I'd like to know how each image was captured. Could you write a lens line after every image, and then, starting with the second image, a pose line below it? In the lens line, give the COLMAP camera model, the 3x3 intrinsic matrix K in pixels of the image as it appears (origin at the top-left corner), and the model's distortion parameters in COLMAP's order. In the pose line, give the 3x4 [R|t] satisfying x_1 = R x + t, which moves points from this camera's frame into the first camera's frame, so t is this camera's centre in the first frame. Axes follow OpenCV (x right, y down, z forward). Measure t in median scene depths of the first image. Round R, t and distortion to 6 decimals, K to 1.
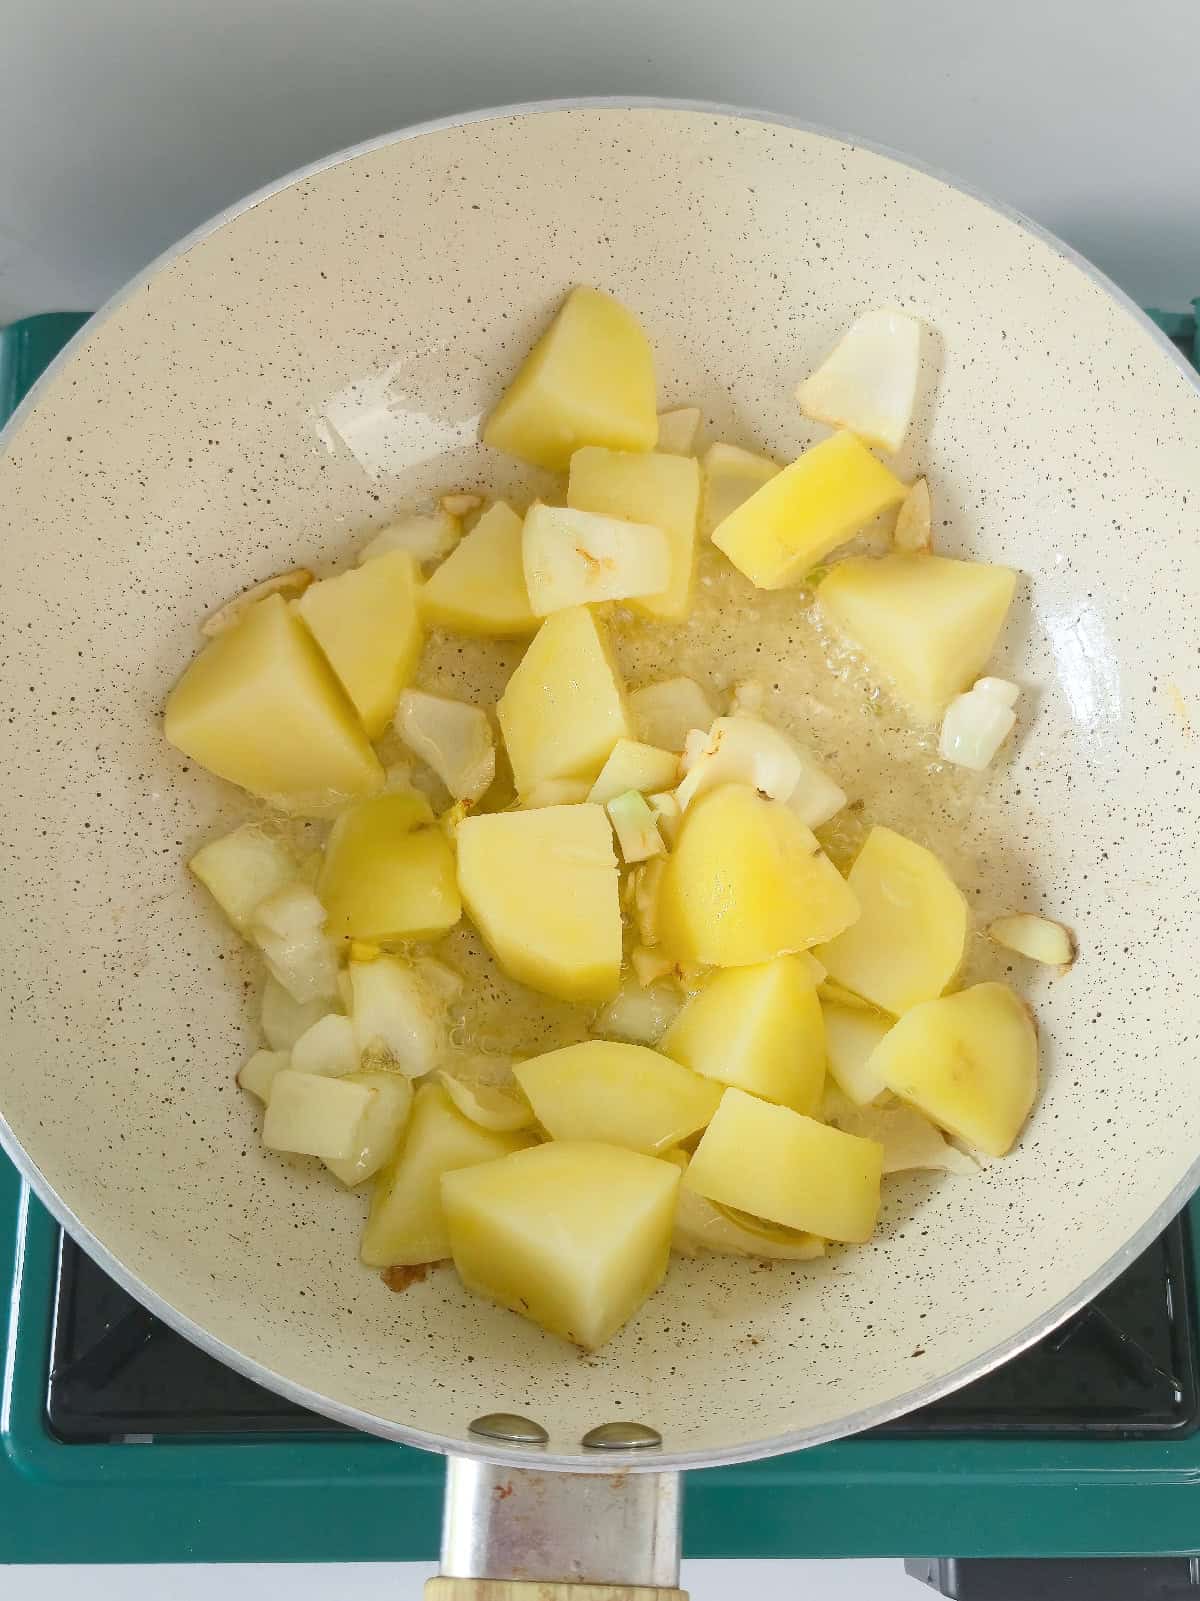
lens RADIAL K [[1072.1, 0, 602.7], [0, 1072.1, 802.5], [0, 0, 1]] dist [0.000854, -0.001995]
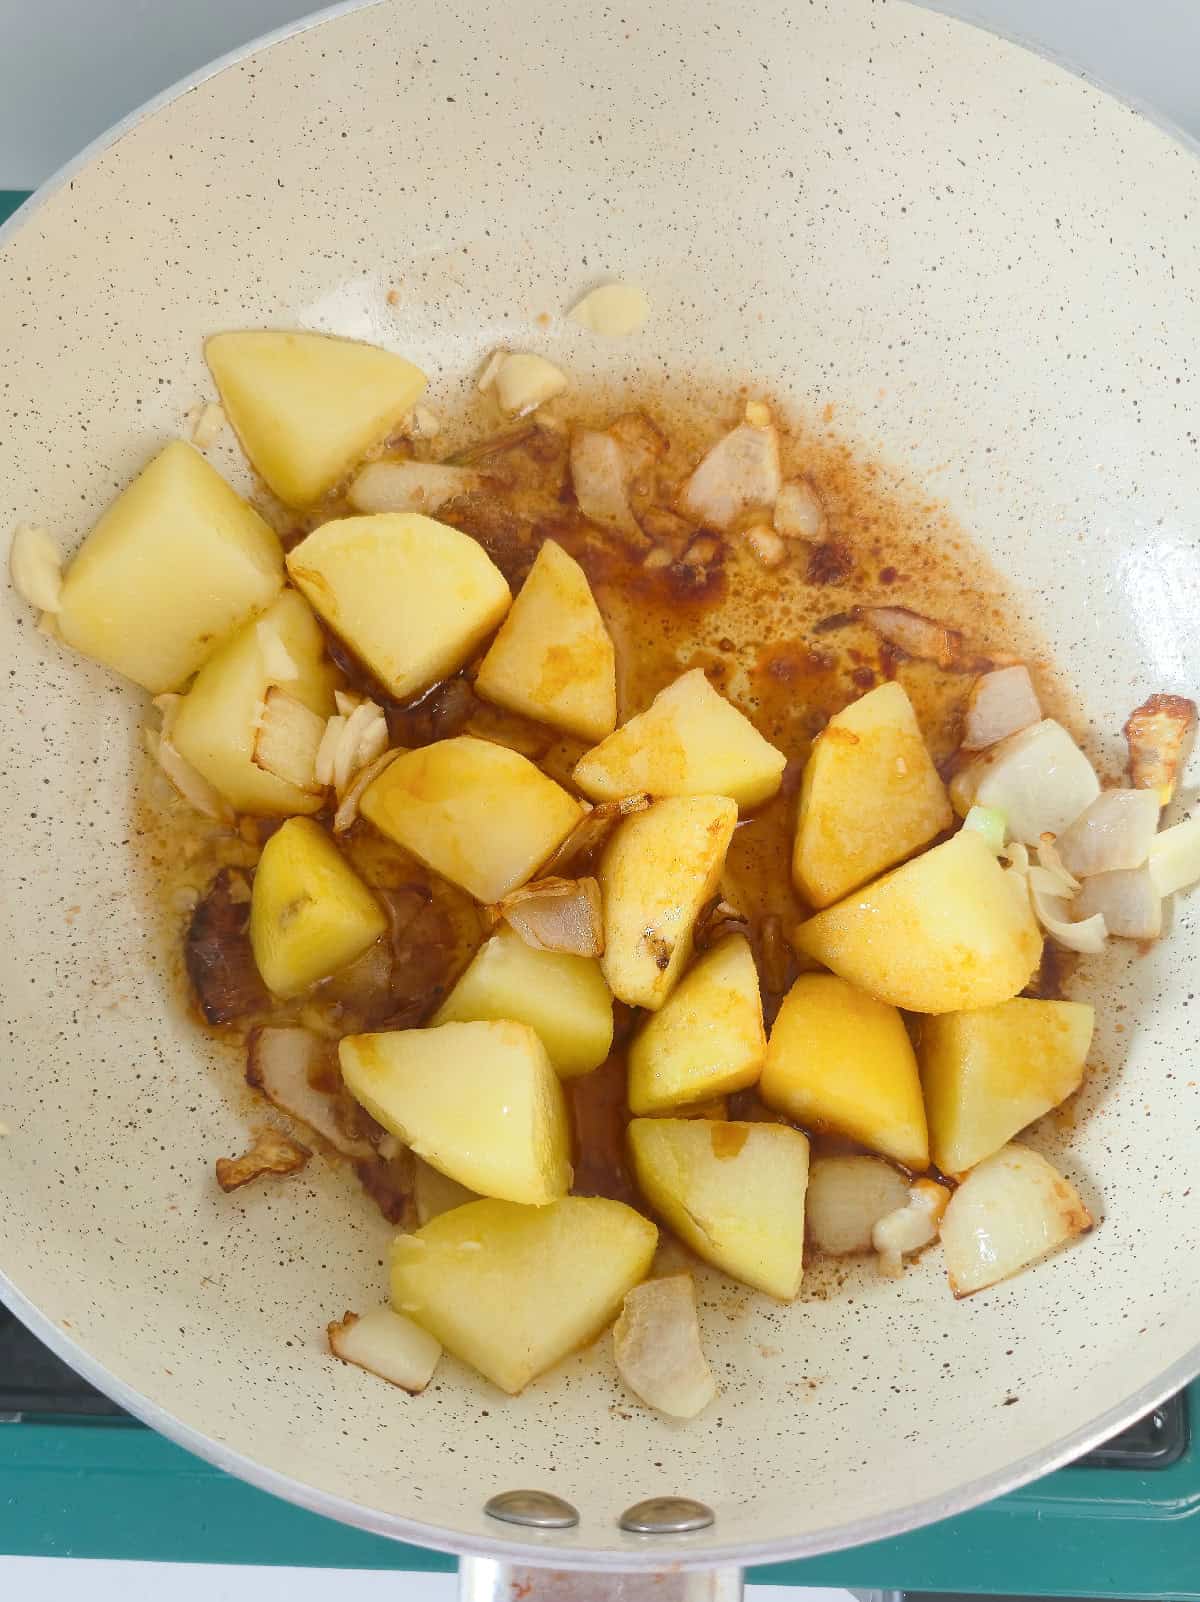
lens RADIAL K [[1072.7, 0, 595.2], [0, 1072.7, 804.6], [0, 0, 1]] dist [0.000854, -0.001995]
pose [[0.999466, -0.031018, -0.010306, -0.009285], [0.031095, 0.999490, 0.007331, 0.021508], [0.010073, -0.007647, 0.999920, 0.127858]]
